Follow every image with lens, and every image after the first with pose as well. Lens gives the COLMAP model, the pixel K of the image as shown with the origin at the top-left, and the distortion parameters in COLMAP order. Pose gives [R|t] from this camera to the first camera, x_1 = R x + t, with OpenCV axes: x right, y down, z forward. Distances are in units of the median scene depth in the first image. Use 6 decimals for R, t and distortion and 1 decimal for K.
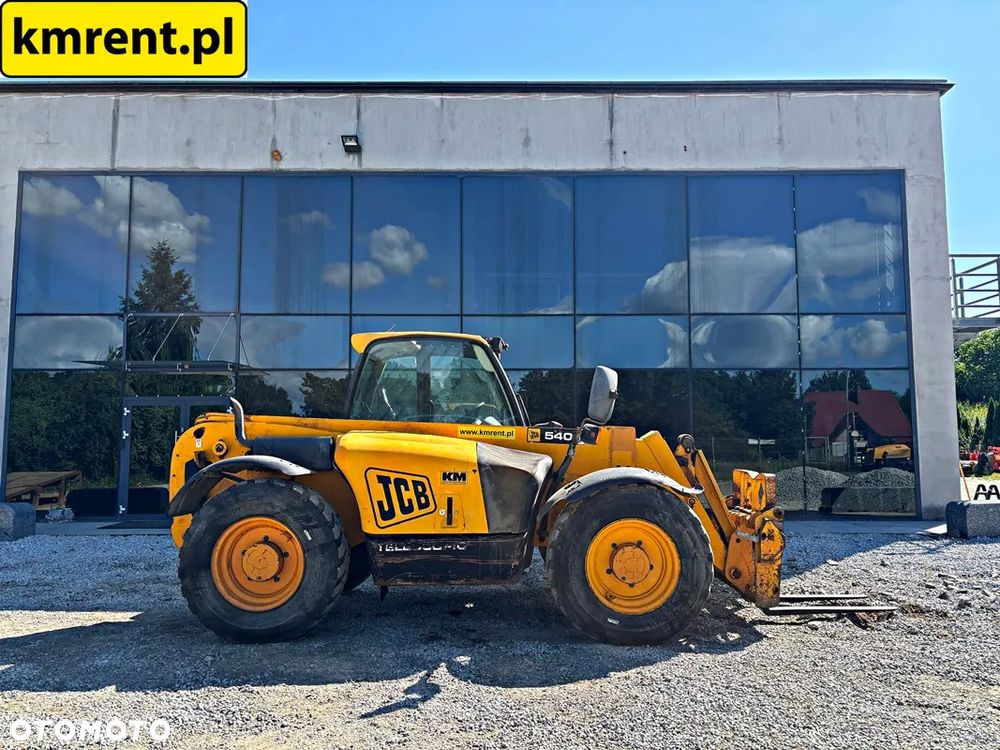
lens RADIAL K [[756.5, 0, 501.0], [0, 756.5, 372.2], [0, 0, 1]] dist [0.041935, -0.047018]
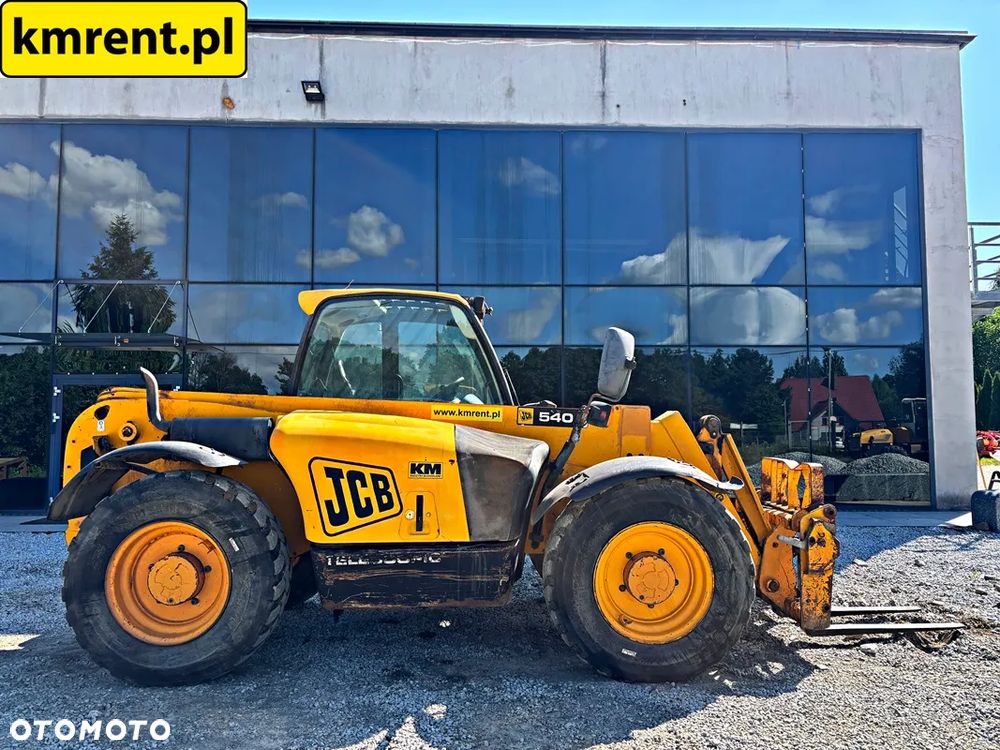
lens RADIAL K [[756.5, 0, 496.3], [0, 756.5, 373.9], [0, 0, 1]] dist [0.041935, -0.047018]
pose [[0.999713, 0.001704, 0.023906, -0.005692], [-0.002236, 0.999750, 0.022232, 0.016593], [-0.023862, -0.022279, 0.999467, 0.158173]]
